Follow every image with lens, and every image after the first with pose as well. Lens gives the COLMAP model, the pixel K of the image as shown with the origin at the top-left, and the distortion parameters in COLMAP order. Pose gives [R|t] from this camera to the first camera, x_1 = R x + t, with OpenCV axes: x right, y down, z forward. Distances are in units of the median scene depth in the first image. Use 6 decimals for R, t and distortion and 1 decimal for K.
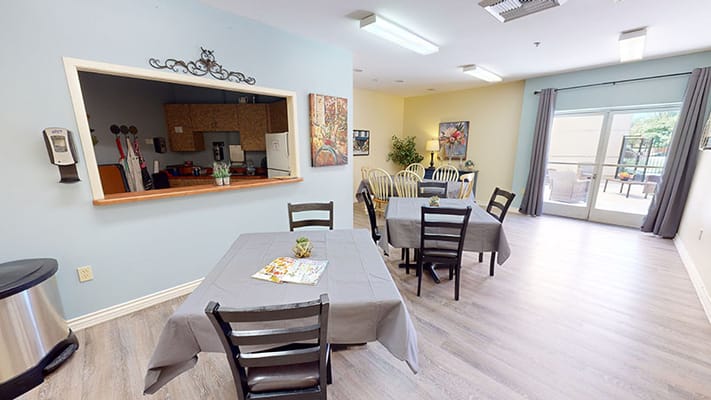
lens RADIAL K [[261.0, 0, 352.8], [0, 261.0, 200.5], [0, 0, 1]] dist [0.003934, 0.000129]
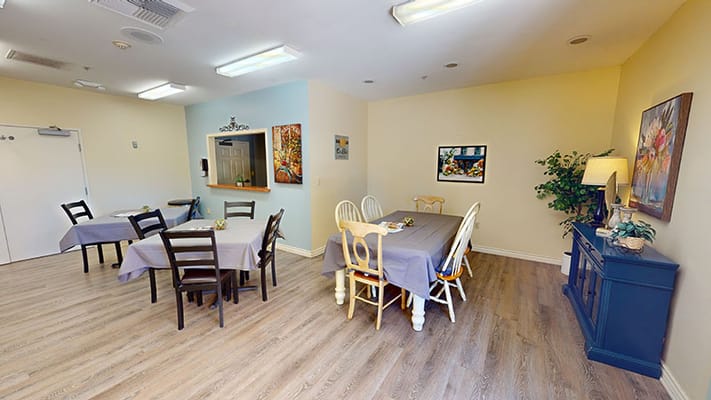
lens RADIAL K [[261.0, 0, 357.8], [0, 261.0, 200.9], [0, 0, 1]] dist [0.003934, 0.000129]
pose [[0.239962, 0.137996, -0.960924, 1.156226], [-0.210973, 0.973601, 0.087133, -0.230556], [0.947580, 0.181820, 0.262741, 1.033873]]
